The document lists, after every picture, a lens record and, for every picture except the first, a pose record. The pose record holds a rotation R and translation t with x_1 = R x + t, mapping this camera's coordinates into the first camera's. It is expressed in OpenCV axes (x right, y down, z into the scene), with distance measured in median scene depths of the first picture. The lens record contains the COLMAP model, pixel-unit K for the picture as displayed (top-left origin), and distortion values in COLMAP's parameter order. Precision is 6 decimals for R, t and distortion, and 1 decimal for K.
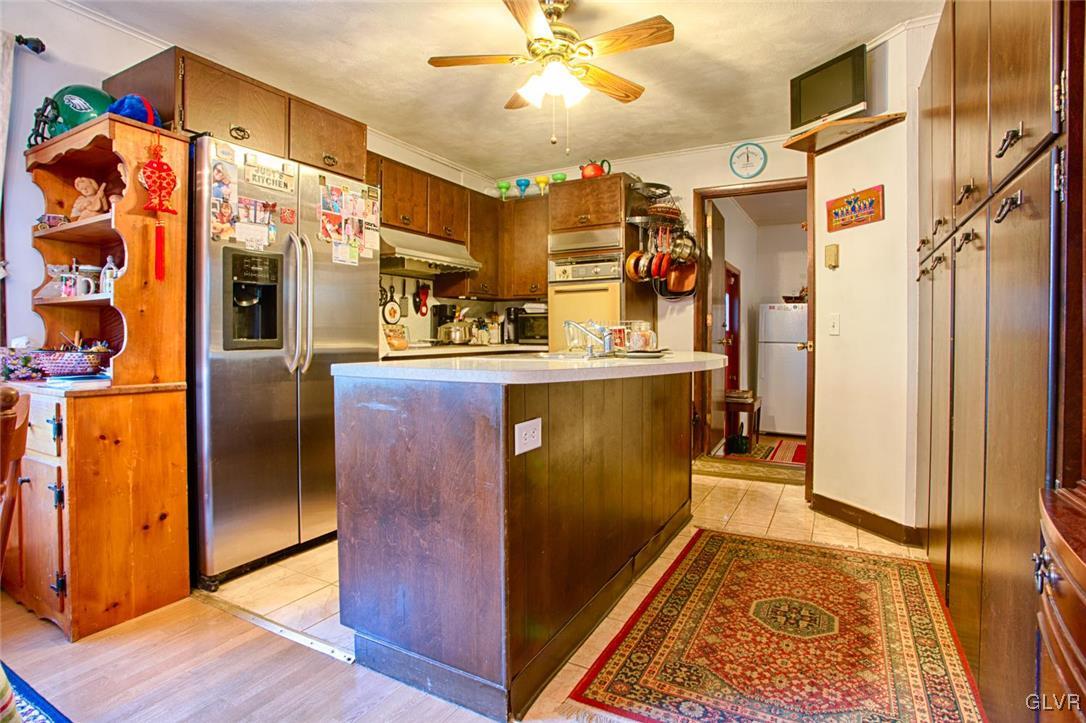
lens RADIAL K [[546.7, 0, 559.2], [0, 546.7, 347.0], [0, 0, 1]] dist [-0.075152, 0.027588]
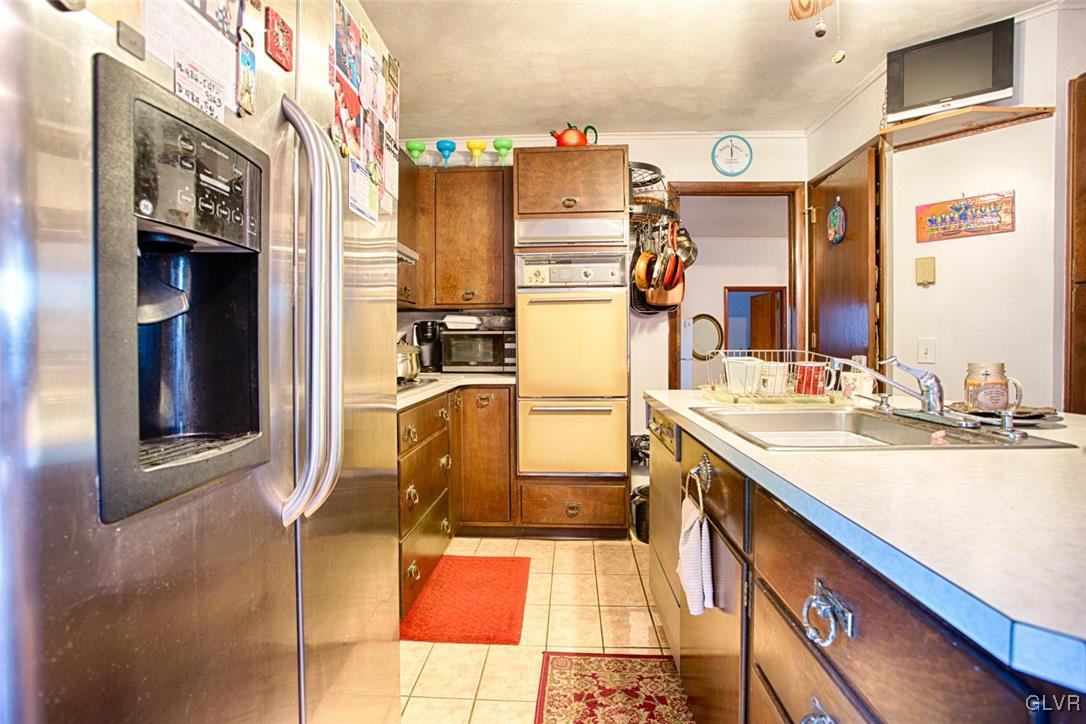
lens RADIAL K [[524.7, 0, 545.5], [0, 524.7, 350.0], [0, 0, 1]] dist [-0.029784, 0.003282]
pose [[0.901891, -0.011059, 0.431821, -0.283063], [0.014847, 0.999875, -0.005401, -0.033830], [-0.431707, 0.011282, 0.901943, 0.377488]]
